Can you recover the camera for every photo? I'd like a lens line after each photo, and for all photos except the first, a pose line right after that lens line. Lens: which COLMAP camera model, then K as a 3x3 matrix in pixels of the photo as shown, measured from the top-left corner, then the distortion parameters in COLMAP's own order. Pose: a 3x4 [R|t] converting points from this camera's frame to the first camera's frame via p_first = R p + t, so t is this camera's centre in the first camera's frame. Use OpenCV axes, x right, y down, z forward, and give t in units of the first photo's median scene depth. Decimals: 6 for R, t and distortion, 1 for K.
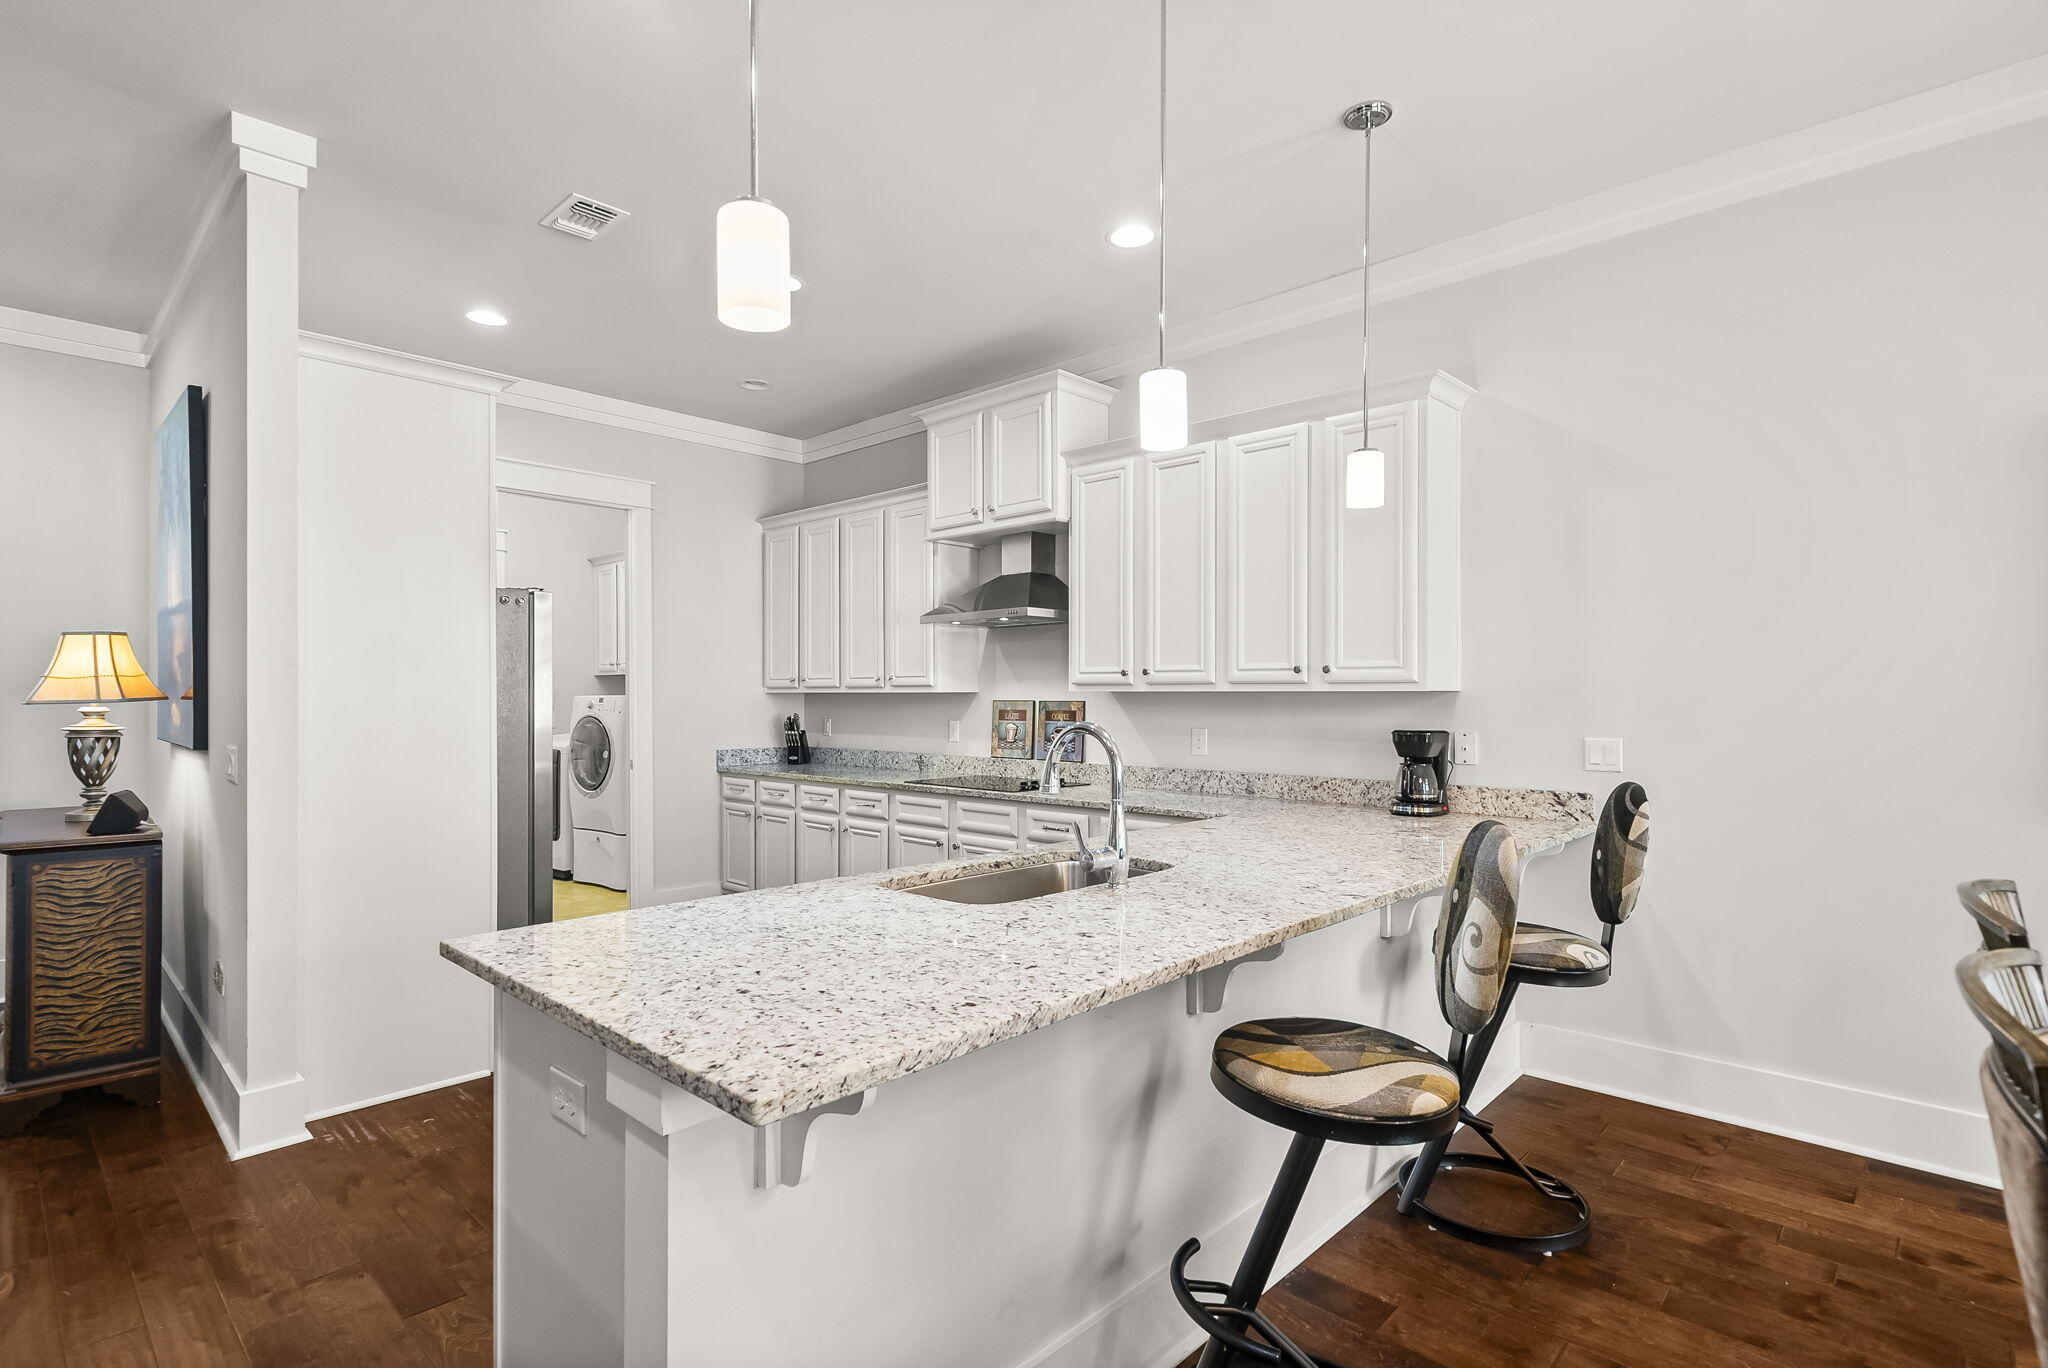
lens RADIAL K [[999.7, 0, 995.7], [0, 999.7, 705.8], [0, 0, 1]] dist [-0.003109, 0.000364]
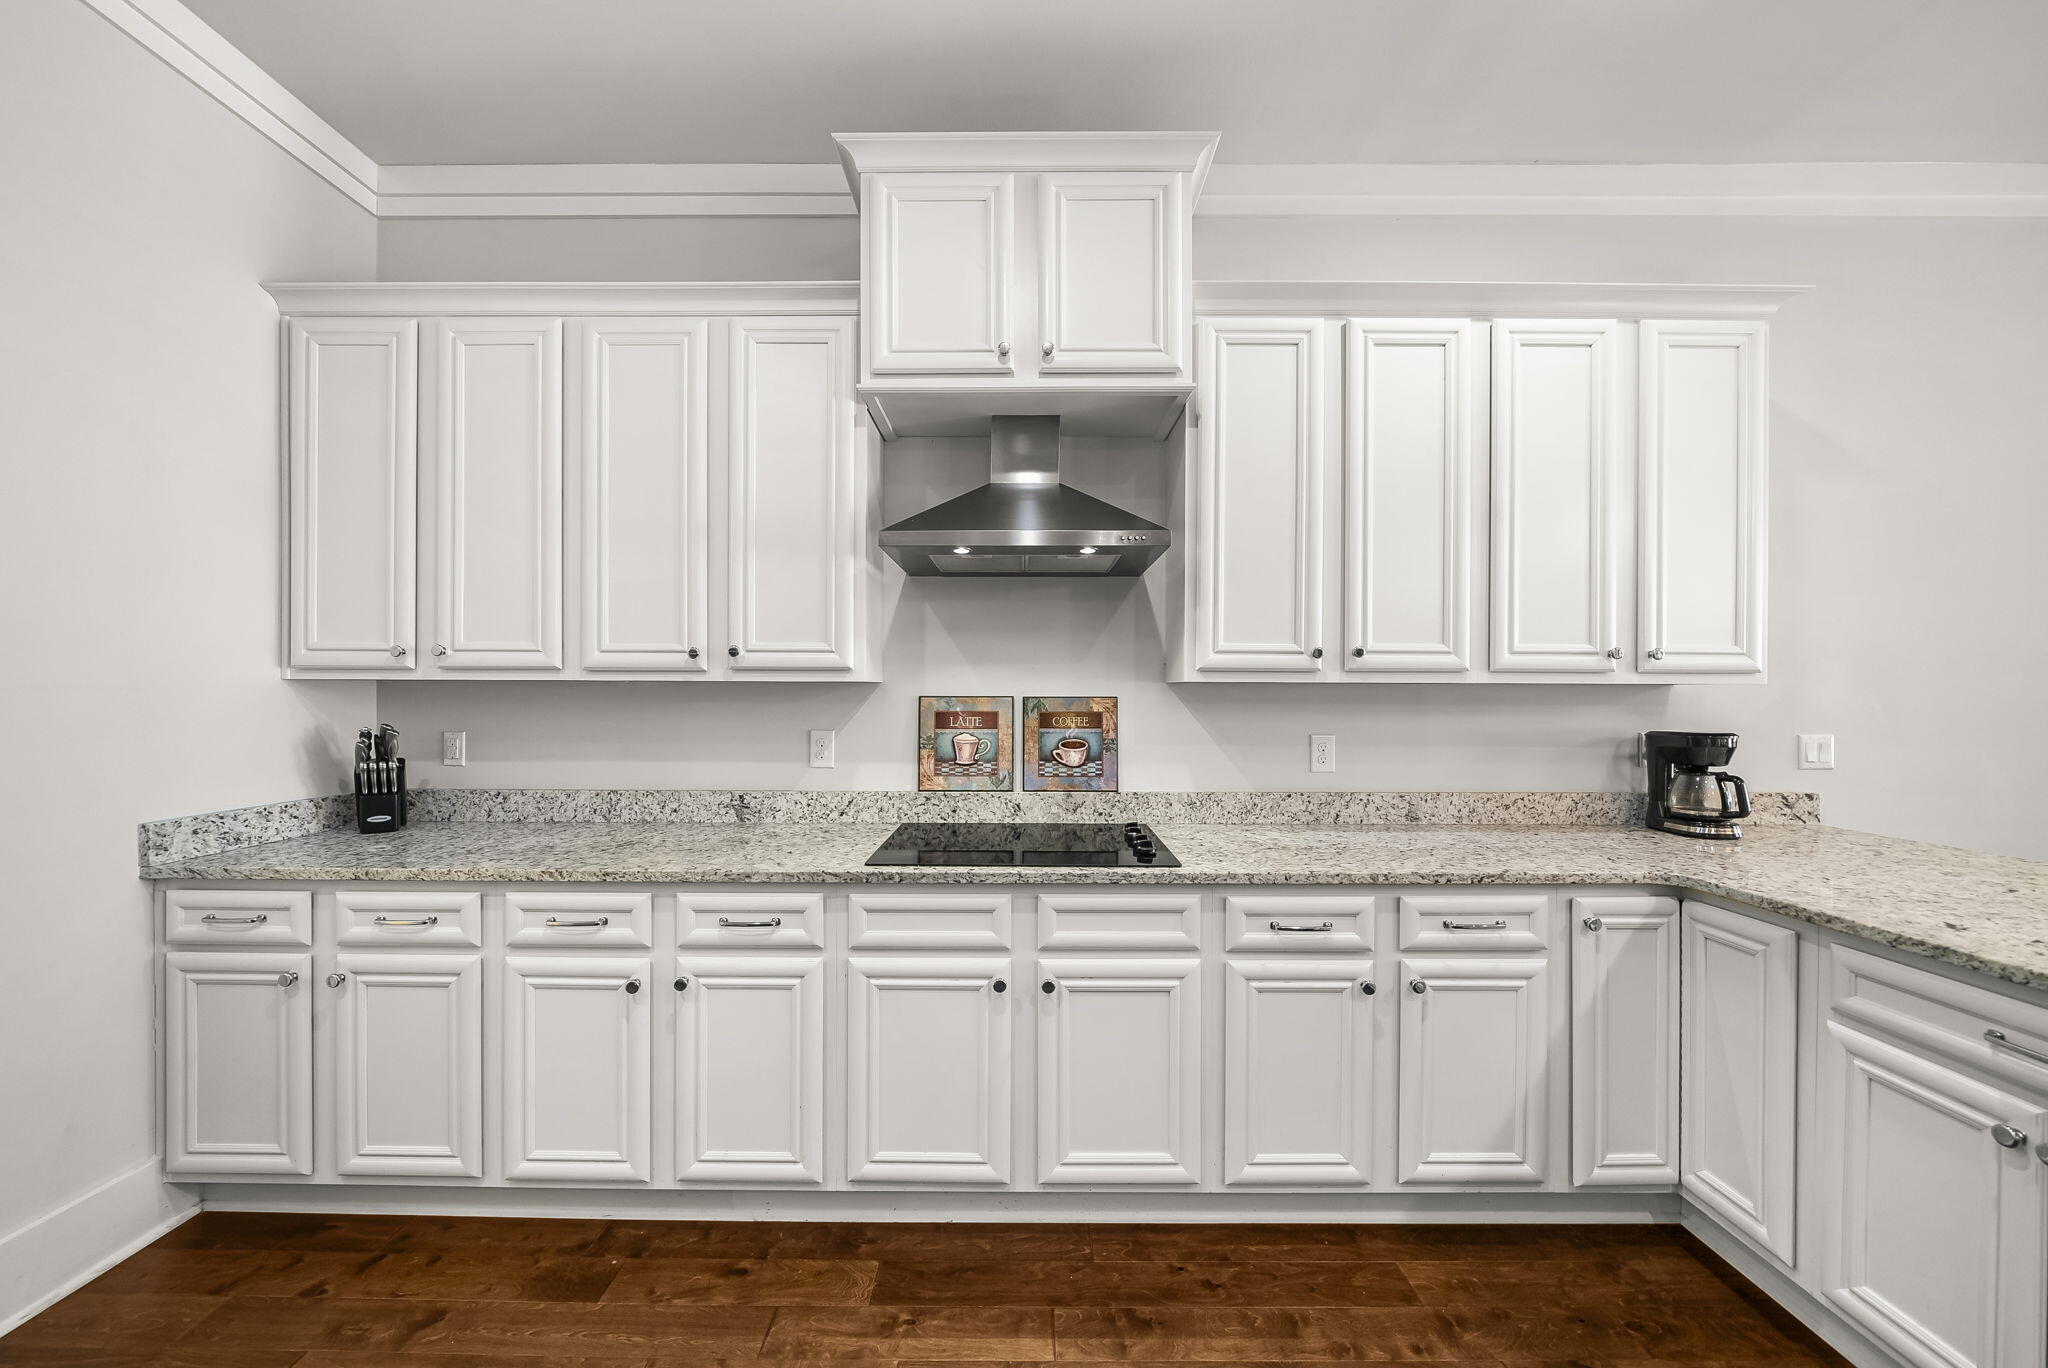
lens RADIAL K [[741.2, 0, 1031.9], [0, 741.2, 692.7], [0, 0, 1]] dist [-0.007332, 0.000419]
pose [[0.715807, -0.000316, 0.698298, -0.287028], [0.004086, 0.999985, -0.003737, -0.005710], [-0.698286, 0.005529, 0.715797, 0.689199]]
